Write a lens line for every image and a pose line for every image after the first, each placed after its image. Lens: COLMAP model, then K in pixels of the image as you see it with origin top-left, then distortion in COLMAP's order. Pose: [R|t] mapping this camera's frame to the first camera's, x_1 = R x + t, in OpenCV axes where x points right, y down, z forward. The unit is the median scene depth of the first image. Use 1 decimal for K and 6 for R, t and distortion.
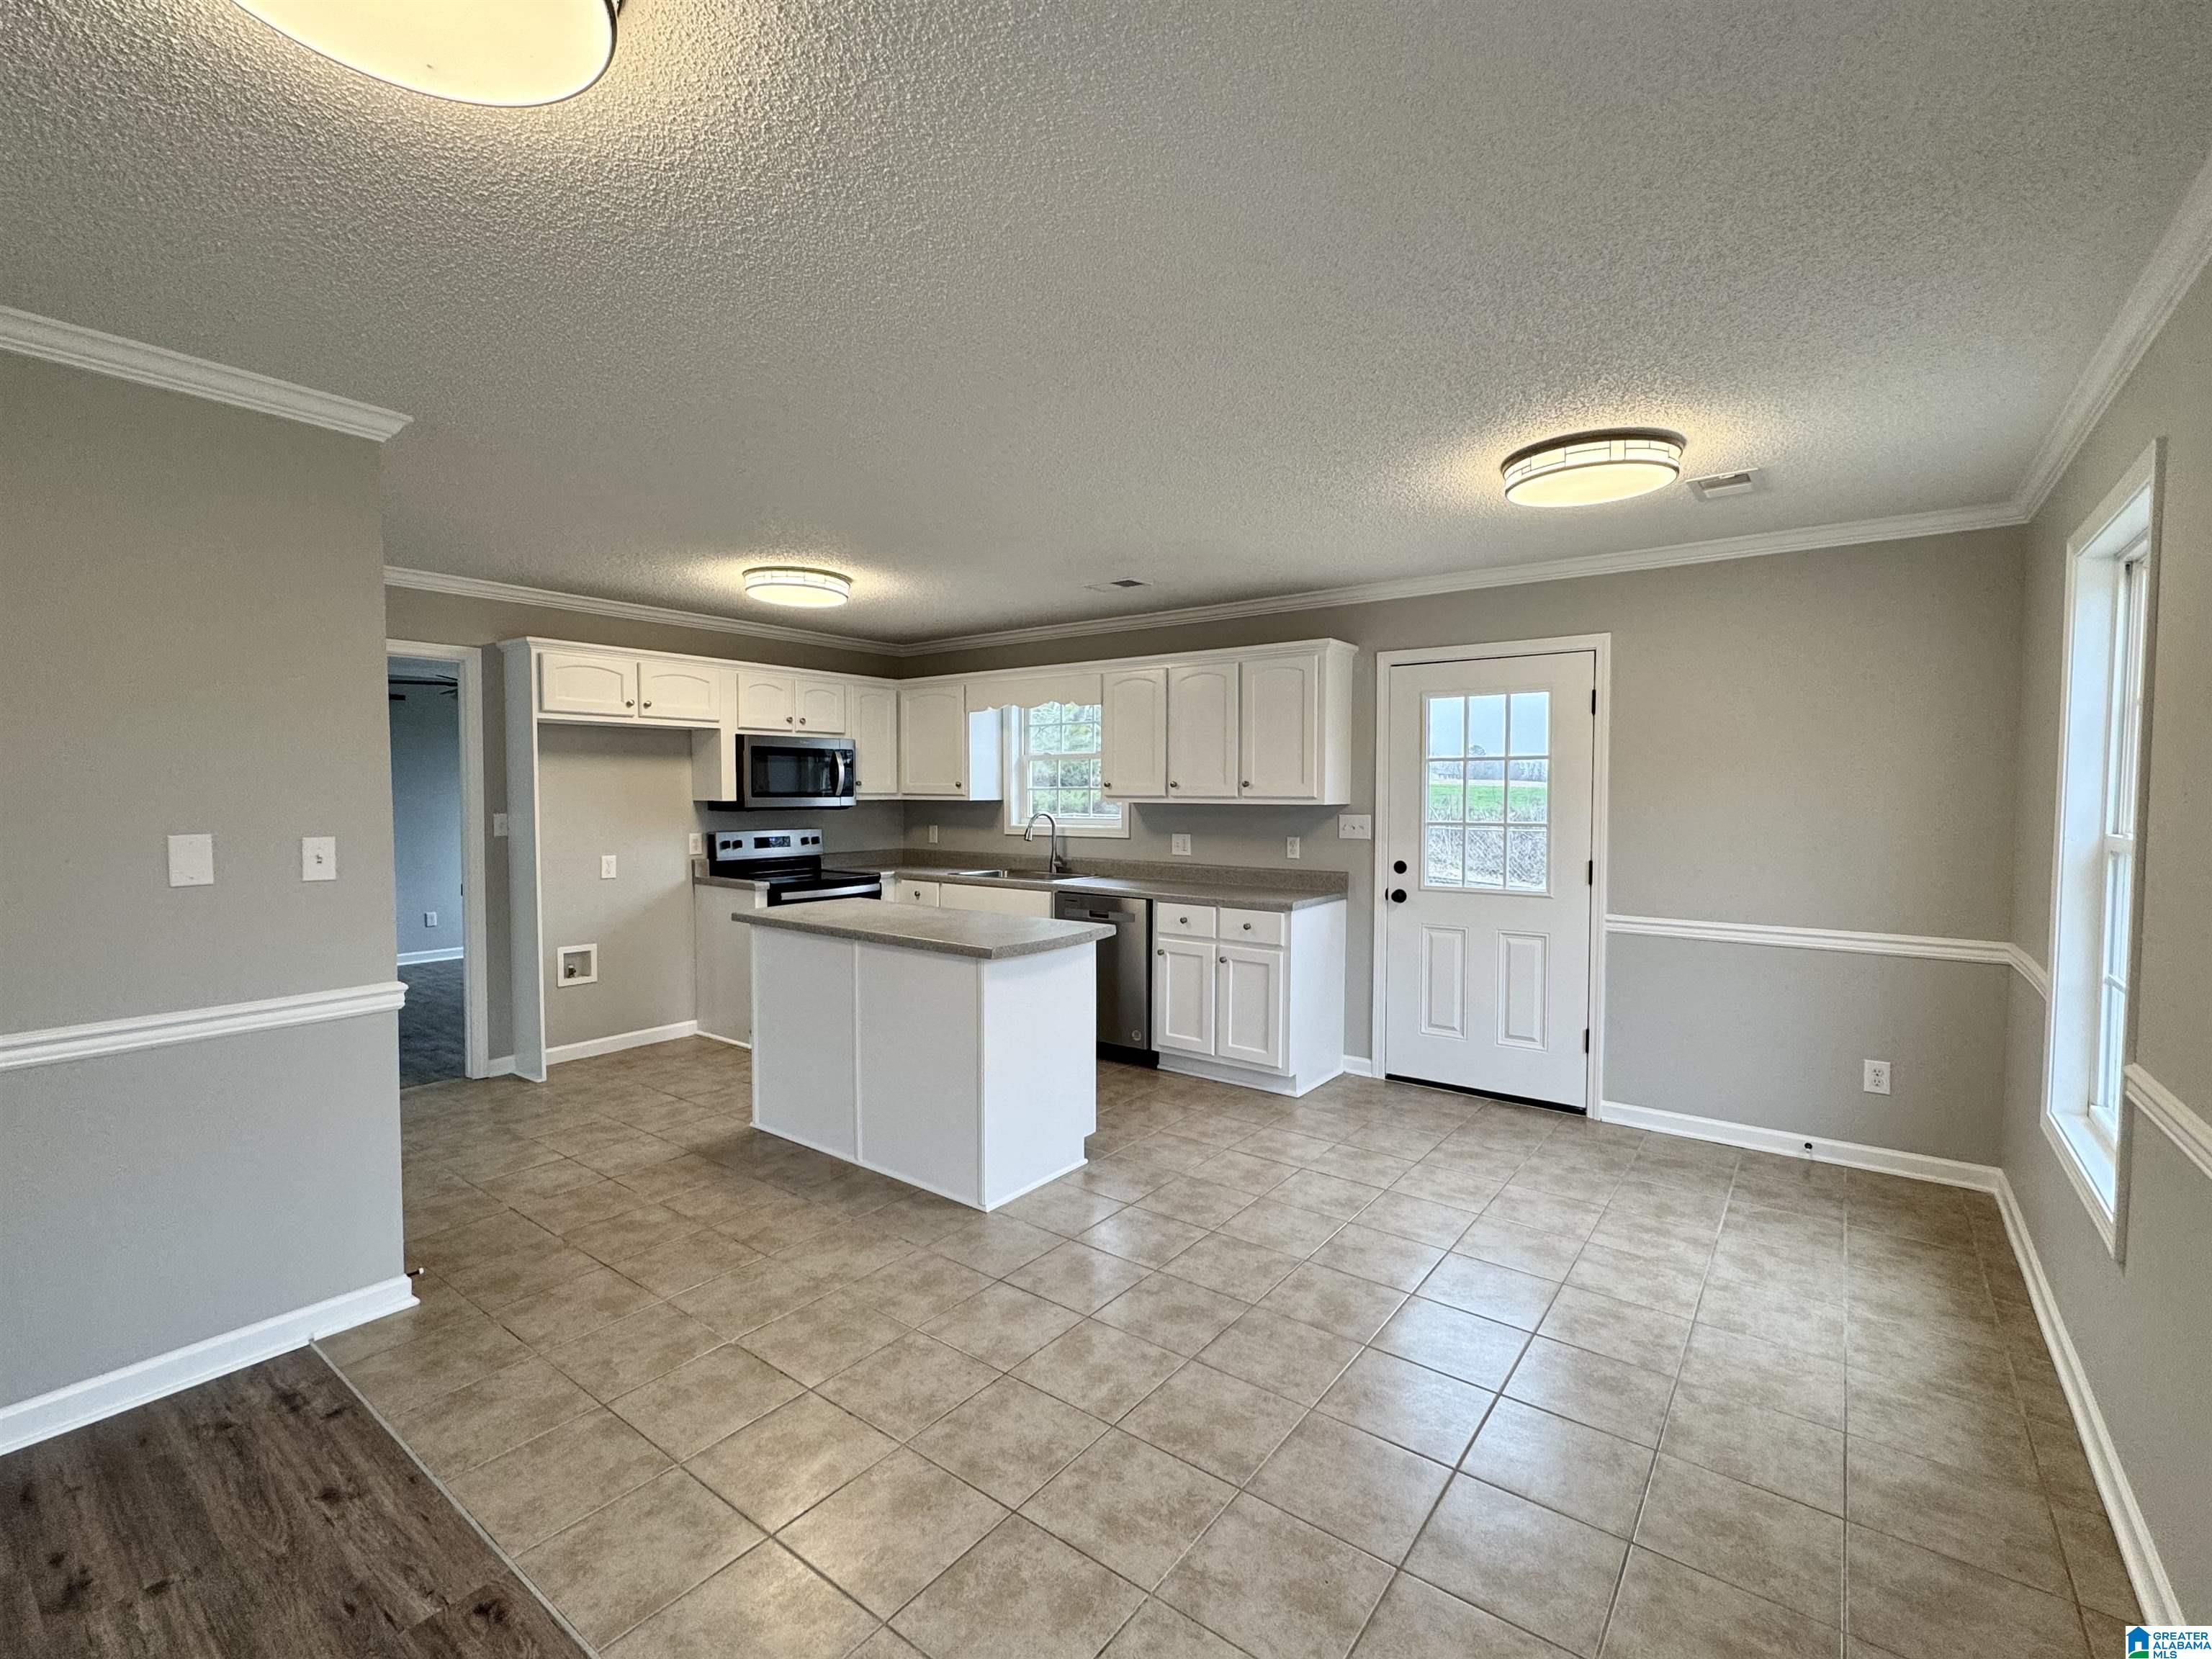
lens RADIAL K [[979.0, 0, 1103.8], [0, 979.0, 831.5], [0, 0, 1]] dist [-0.000302, 0.000185]
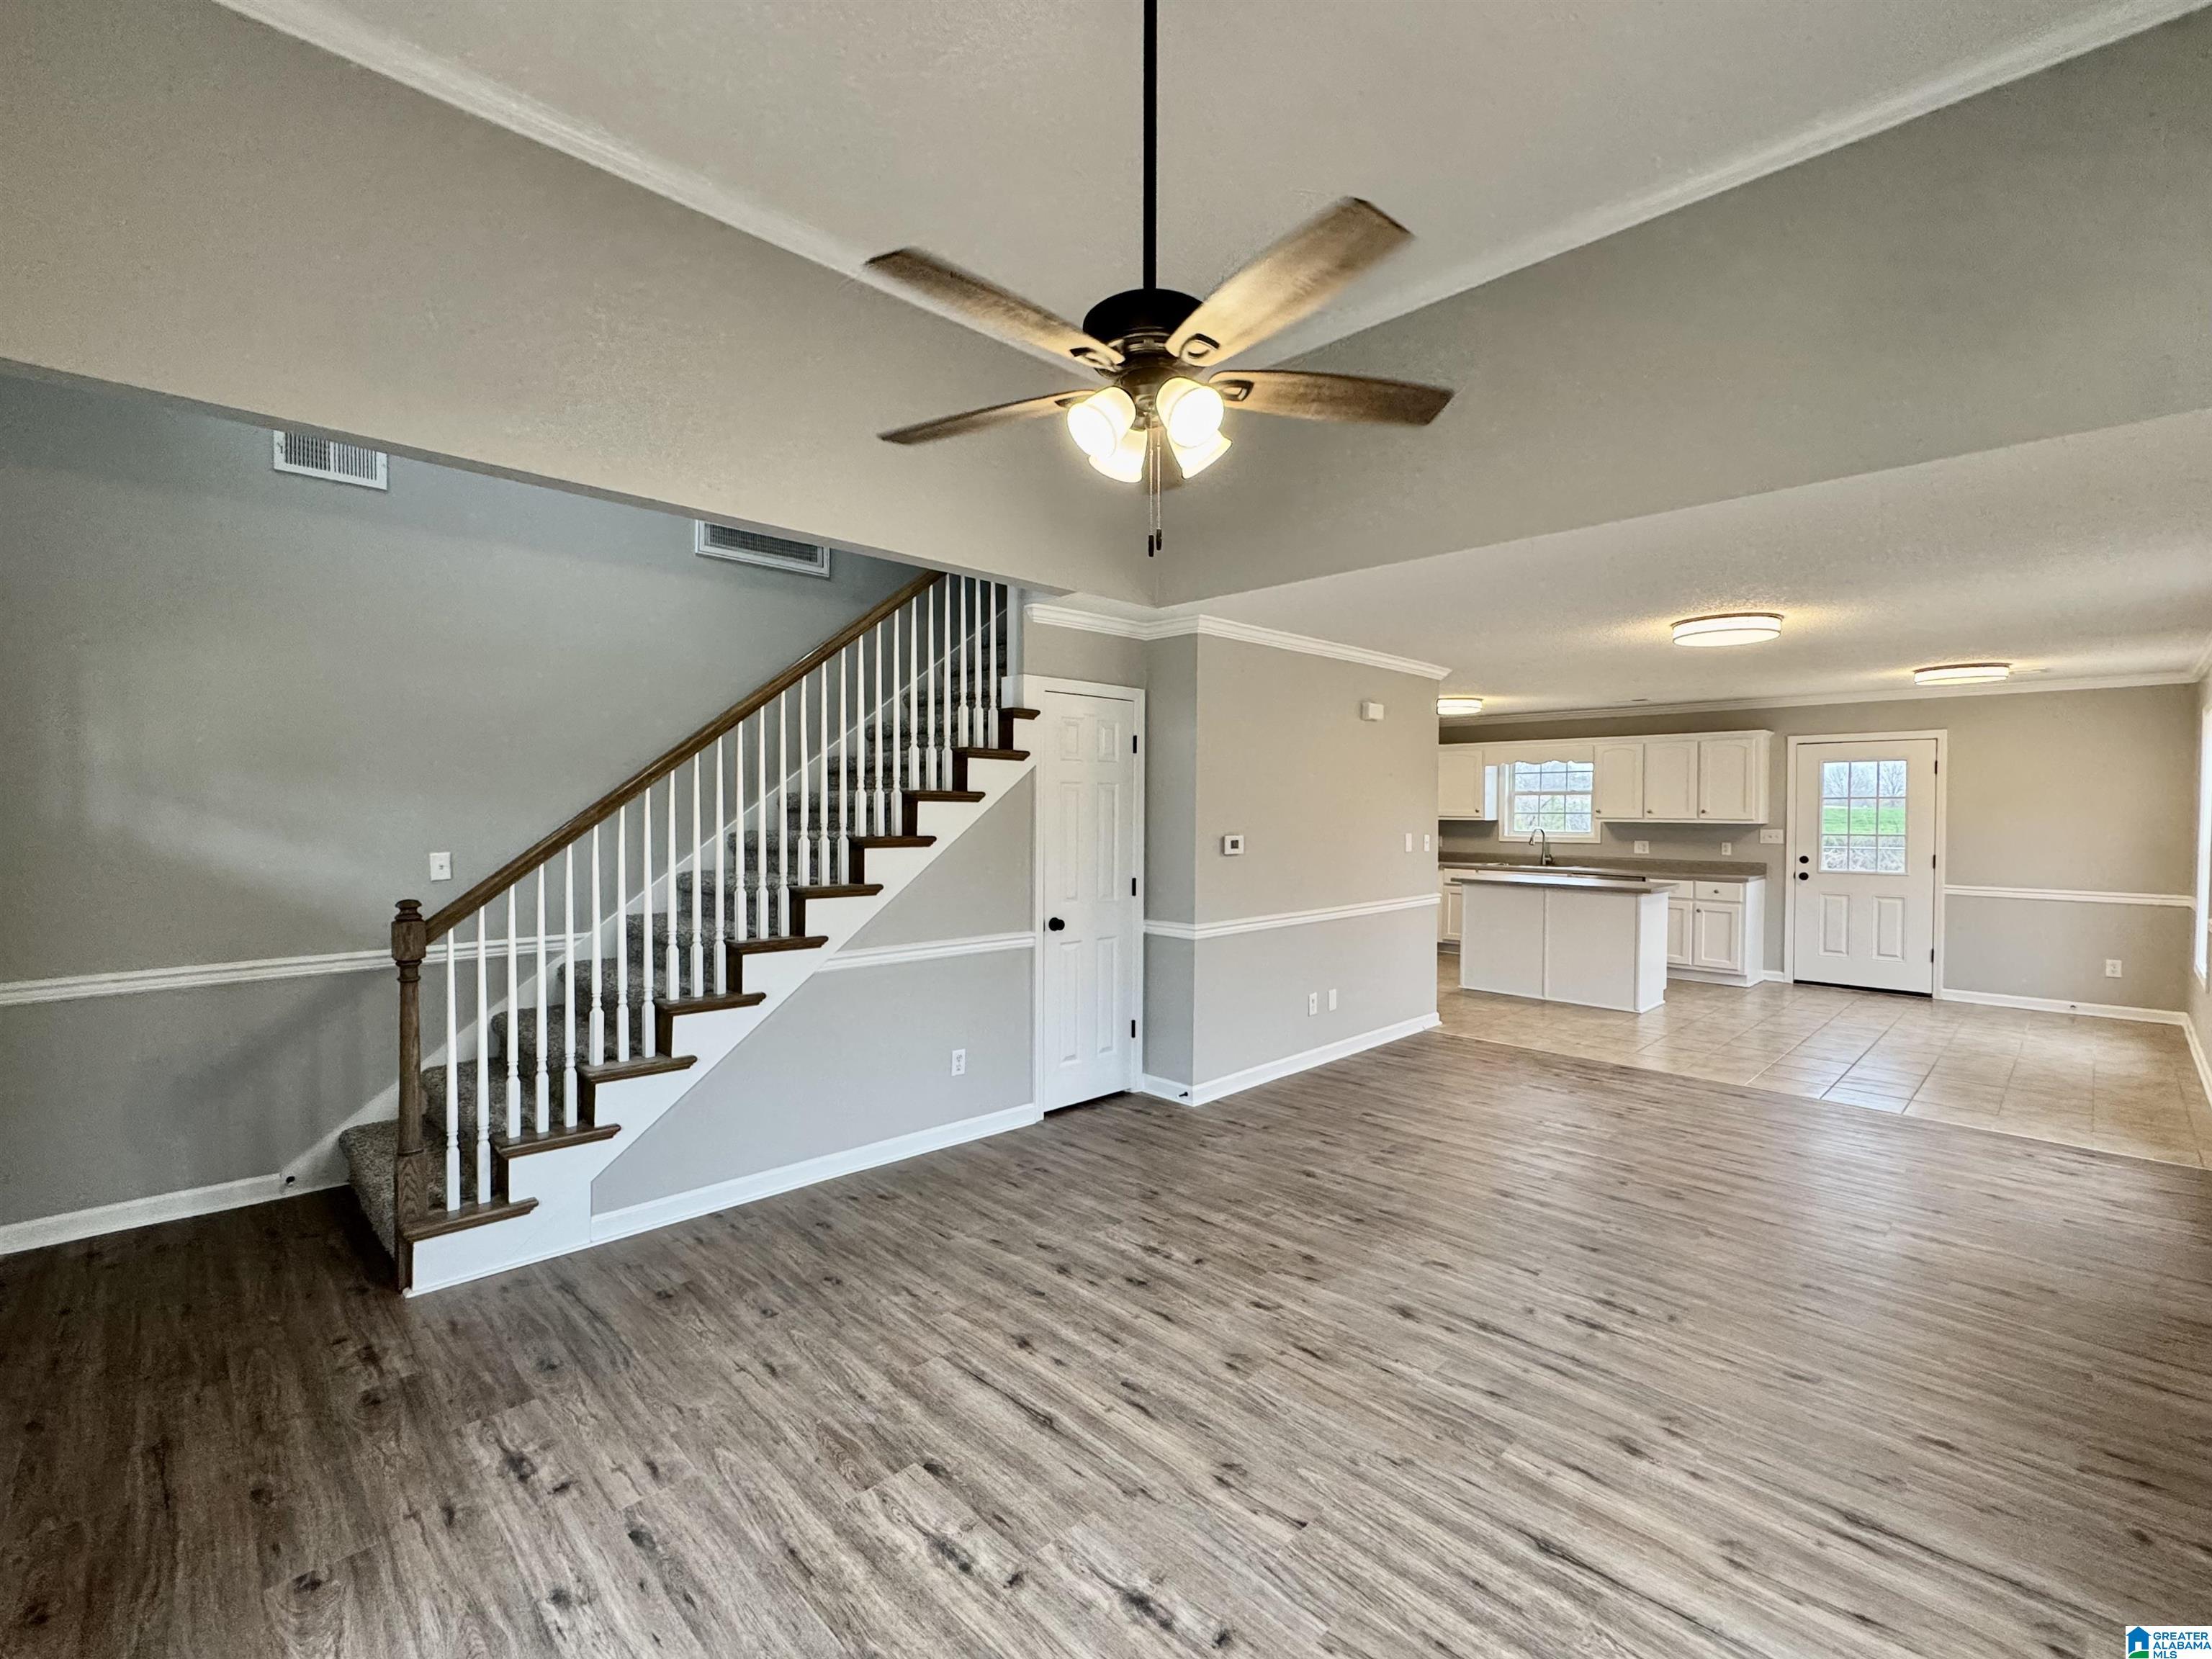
lens RADIAL K [[979.8, 0, 1107.1], [0, 979.8, 829.5], [0, 0, 1]] dist [-0.002145, 0.000747]
pose [[0.989610, 0.004329, -0.143710, -0.740911], [-0.007255, 0.999777, -0.019845, 0.028996], [0.143592, 0.020682, 0.989421, -0.990015]]
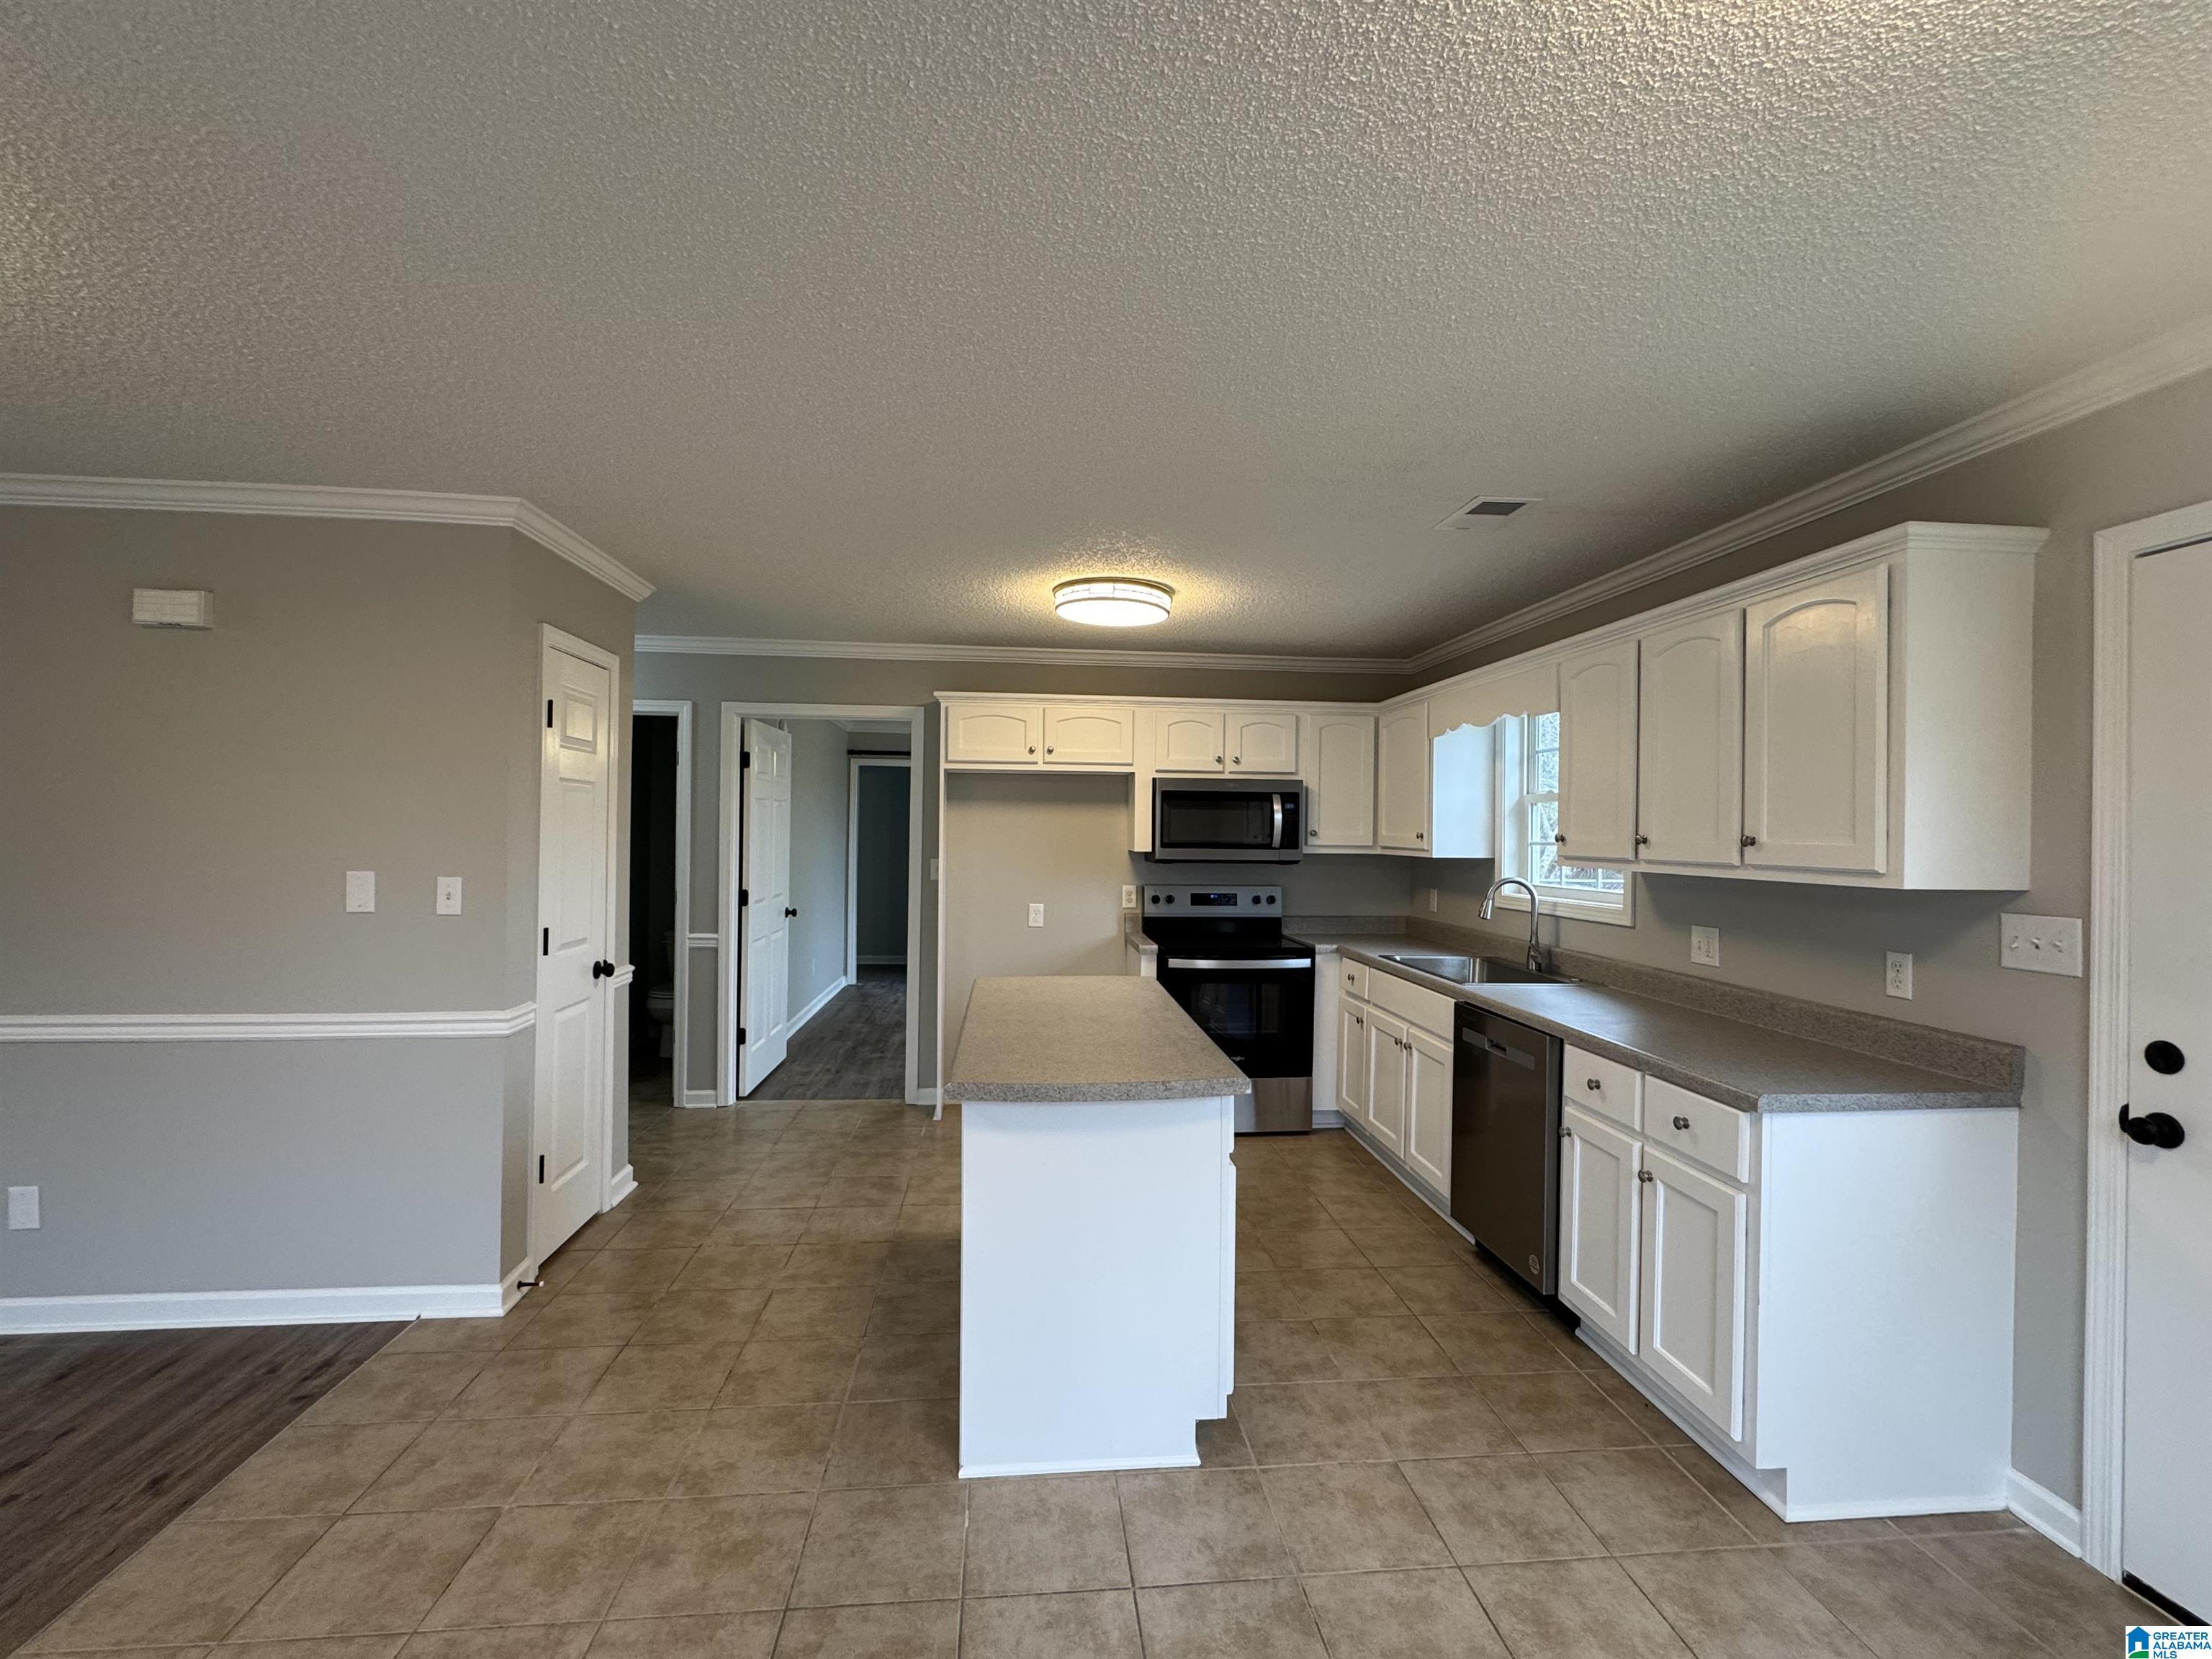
lens RADIAL K [[979.8, 0, 1107.1], [0, 979.8, 829.5], [0, 0, 1]] dist [-0.002145, 0.000747]
pose [[0.679028, 0.005620, -0.734091, 0.333483], [-0.042746, 0.998577, -0.031895, -0.027090], [0.732867, 0.053037, 0.678302, 0.457412]]
